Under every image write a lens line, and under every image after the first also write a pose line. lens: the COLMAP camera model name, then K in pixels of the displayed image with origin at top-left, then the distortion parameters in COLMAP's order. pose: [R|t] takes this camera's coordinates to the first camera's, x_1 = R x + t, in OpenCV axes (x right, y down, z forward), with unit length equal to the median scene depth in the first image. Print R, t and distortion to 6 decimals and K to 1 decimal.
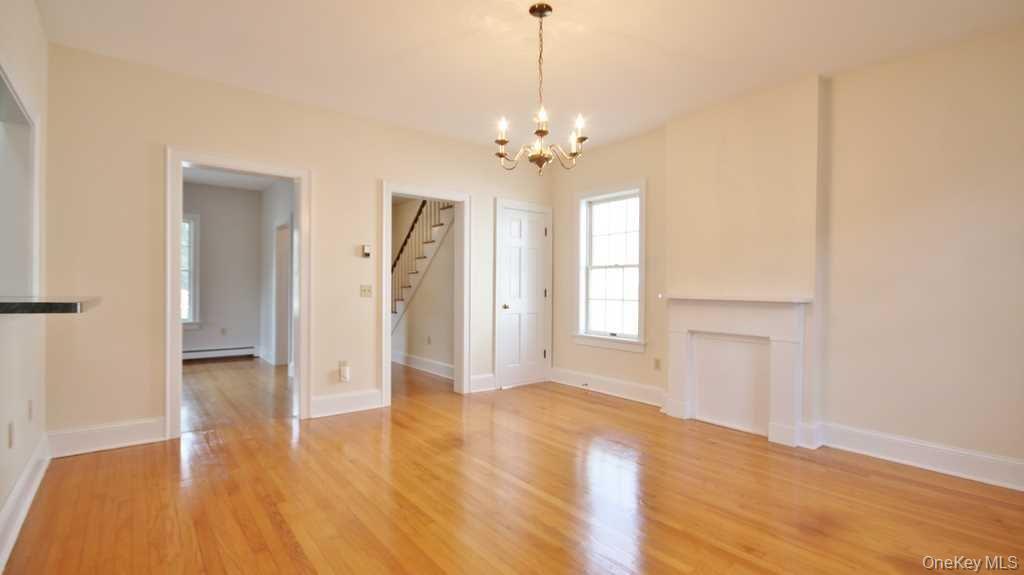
lens RADIAL K [[476.3, 0, 511.7], [0, 476.3, 284.6], [0, 0, 1]] dist [-0.001622, -0.000725]
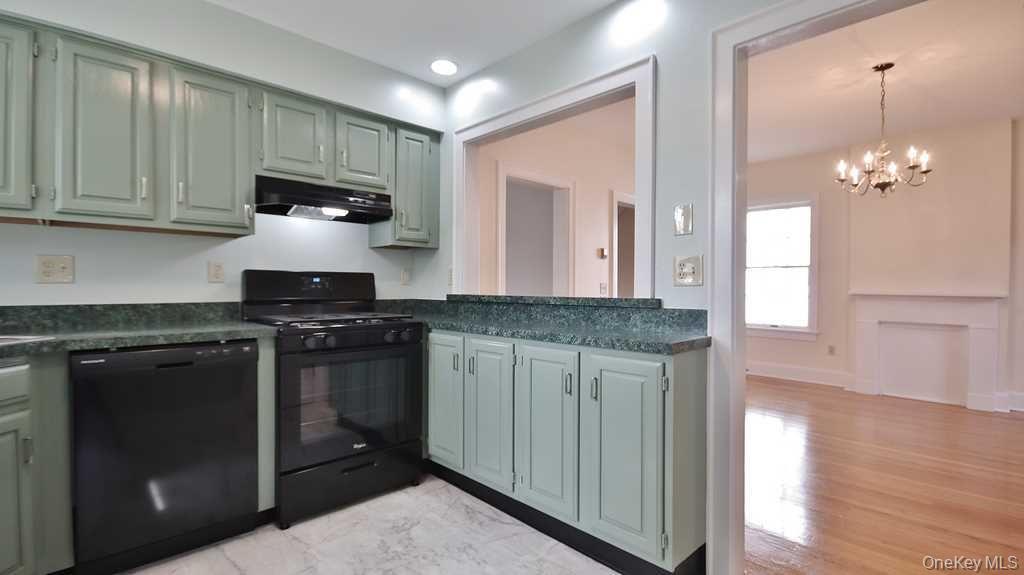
lens RADIAL K [[476.3, 0, 516.6], [0, 476.3, 286.5], [0, 0, 1]] dist [-0.001622, -0.000725]
pose [[0.996350, 0.000155, 0.085364, -0.597881], [-0.001087, 0.999940, 0.010869, -0.002920], [-0.085357, -0.010922, 0.996291, -0.109440]]
